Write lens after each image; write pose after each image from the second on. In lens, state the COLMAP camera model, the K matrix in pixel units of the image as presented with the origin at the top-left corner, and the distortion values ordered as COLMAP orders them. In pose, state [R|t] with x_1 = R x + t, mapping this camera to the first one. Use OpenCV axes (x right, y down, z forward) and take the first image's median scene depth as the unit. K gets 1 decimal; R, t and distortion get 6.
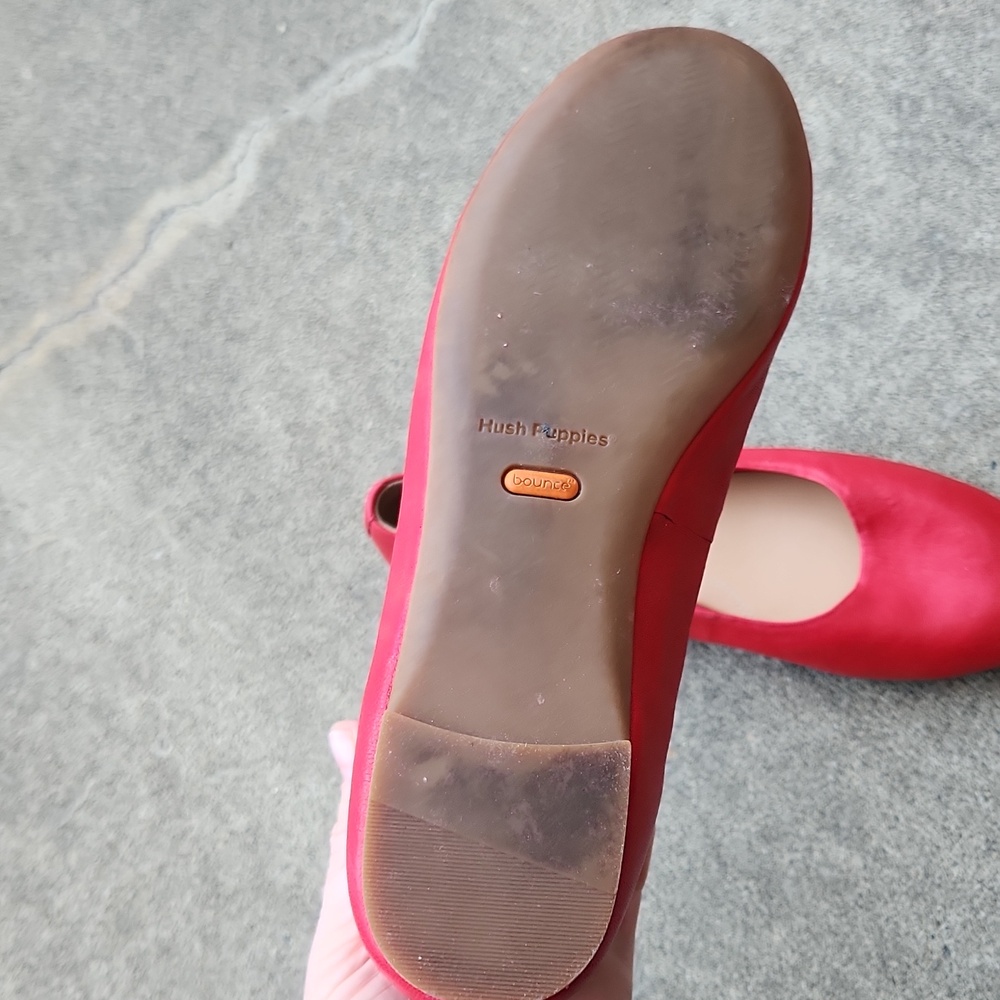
lens RADIAL K [[1549.2, 0, 489.5], [0, 1549.2, 513.1], [0, 0, 1]] dist [0.030947, 0.000000]
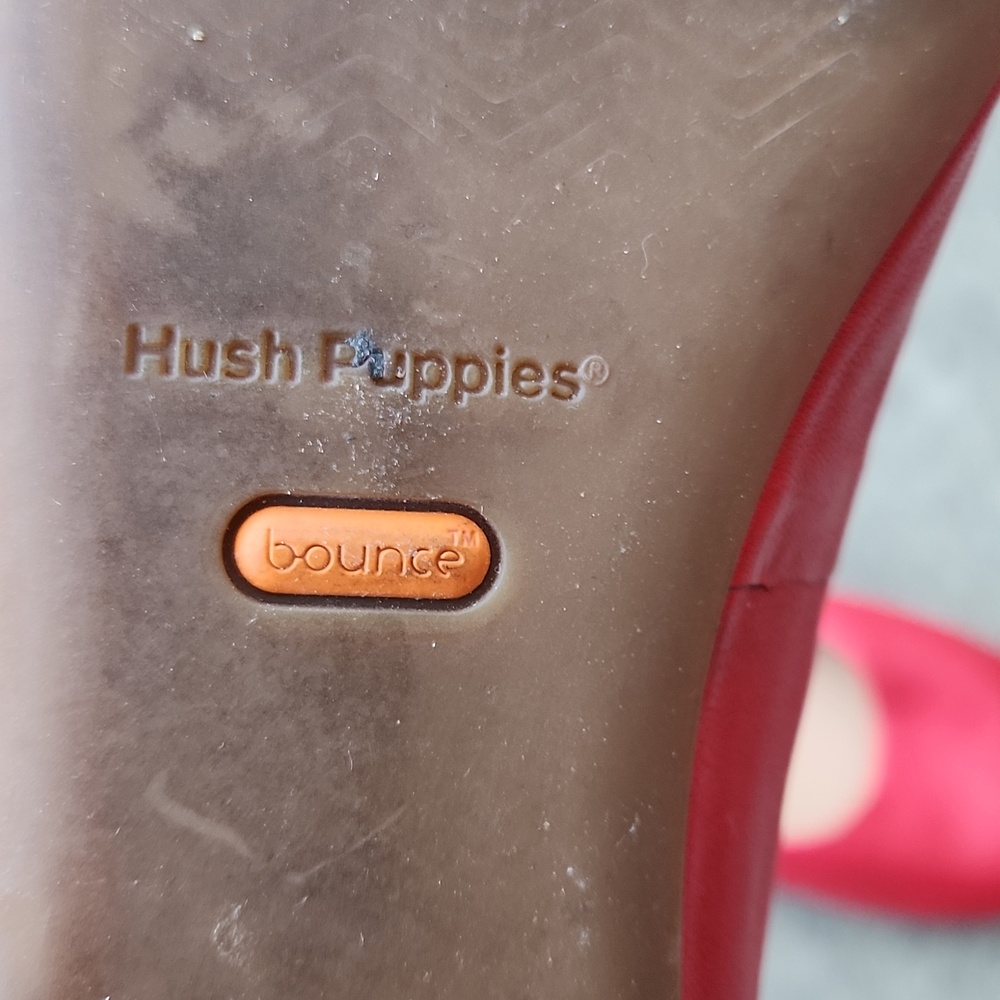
lens RADIAL K [[1549.2, 0, 504.2], [0, 1549.2, 500.9], [0, 0, 1]] dist [0.030947, 0.000000]
pose [[0.974198, -0.076294, 0.212410, -0.001736], [0.119833, 0.972369, -0.200347, 0.032712], [-0.191255, 0.220631, 0.956422, 0.727886]]
